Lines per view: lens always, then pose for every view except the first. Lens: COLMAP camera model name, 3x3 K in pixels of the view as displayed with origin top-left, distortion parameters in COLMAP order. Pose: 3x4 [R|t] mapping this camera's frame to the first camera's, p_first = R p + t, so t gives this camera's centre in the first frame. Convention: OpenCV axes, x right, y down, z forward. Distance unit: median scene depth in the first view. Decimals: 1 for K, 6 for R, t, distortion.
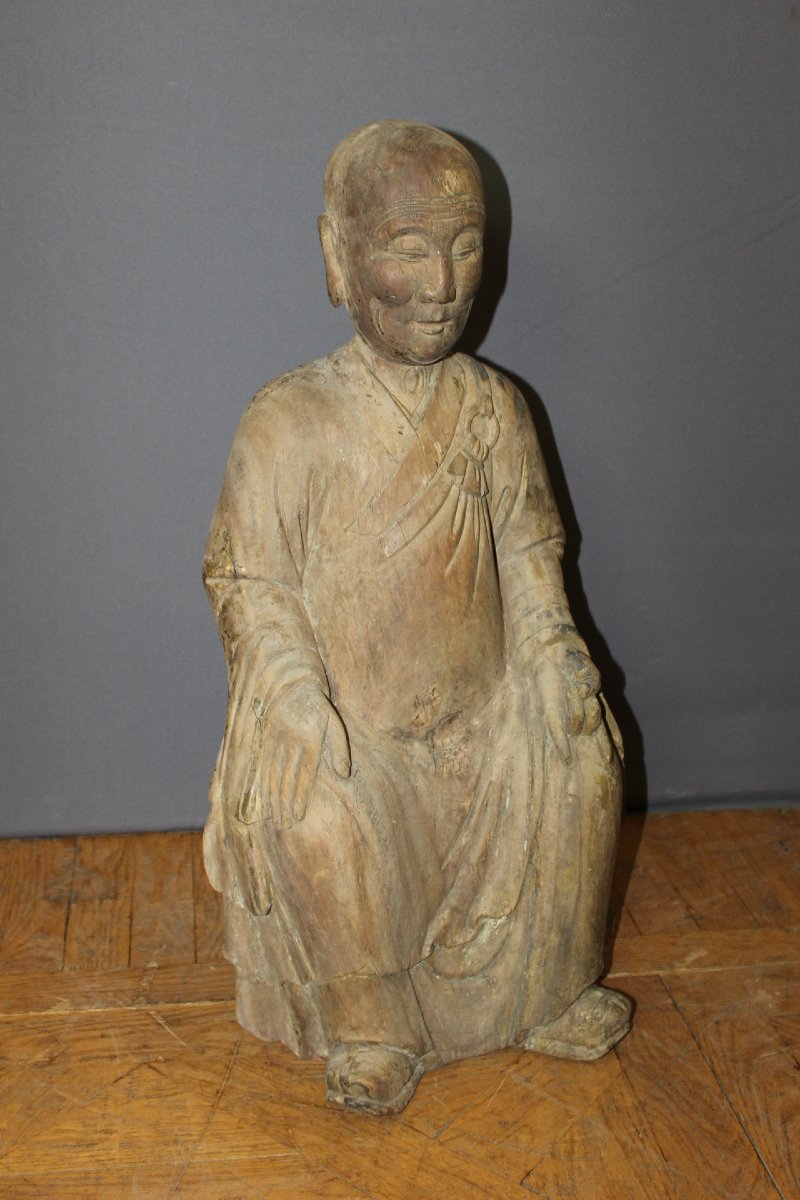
lens RADIAL K [[1336.9, 0, 398.1], [0, 1336.9, 601.6], [0, 0, 1]] dist [-0.093014, 0.000000]
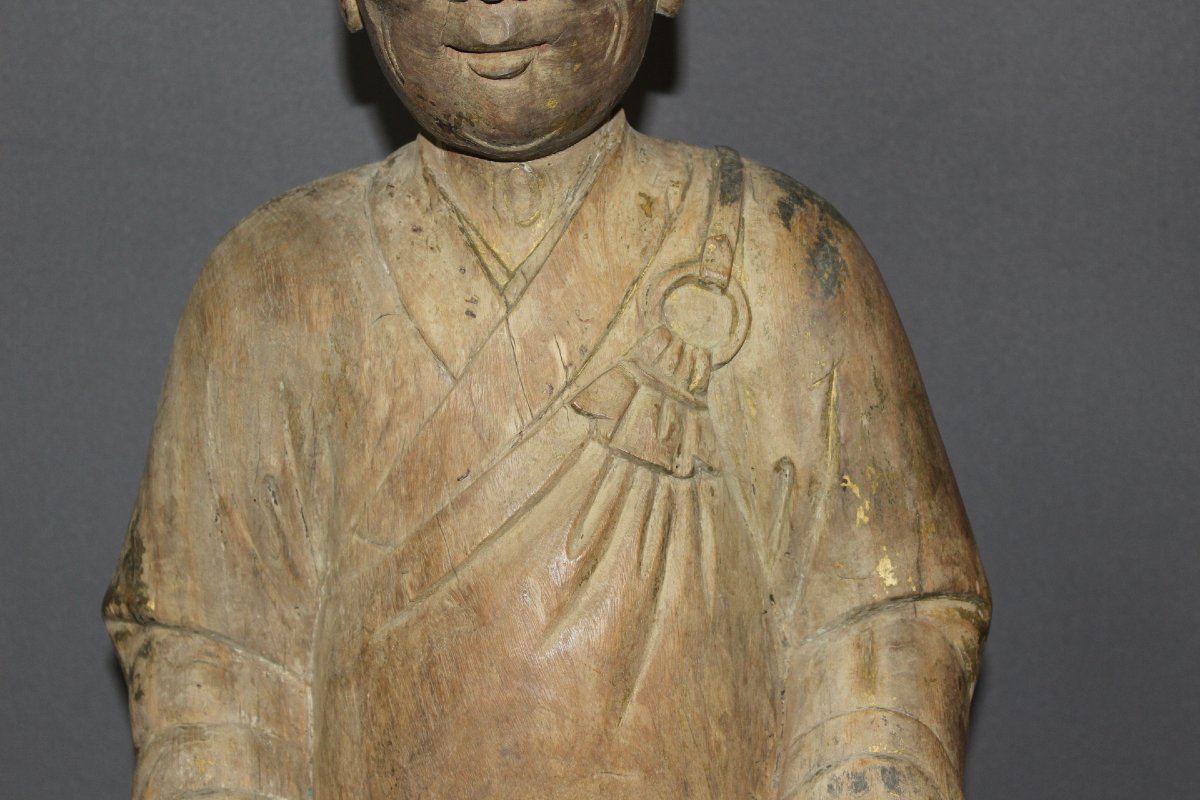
lens RADIAL K [[2262.0, 0, 579.6], [0, 2262.0, 400.8], [0, 0, 1]] dist [0.017049, 0.000000]
pose [[0.888069, 0.031371, -0.458638, 0.362624], [-0.101419, 0.986457, -0.128906, -0.007783], [0.448383, 0.160991, 0.879224, 0.371170]]
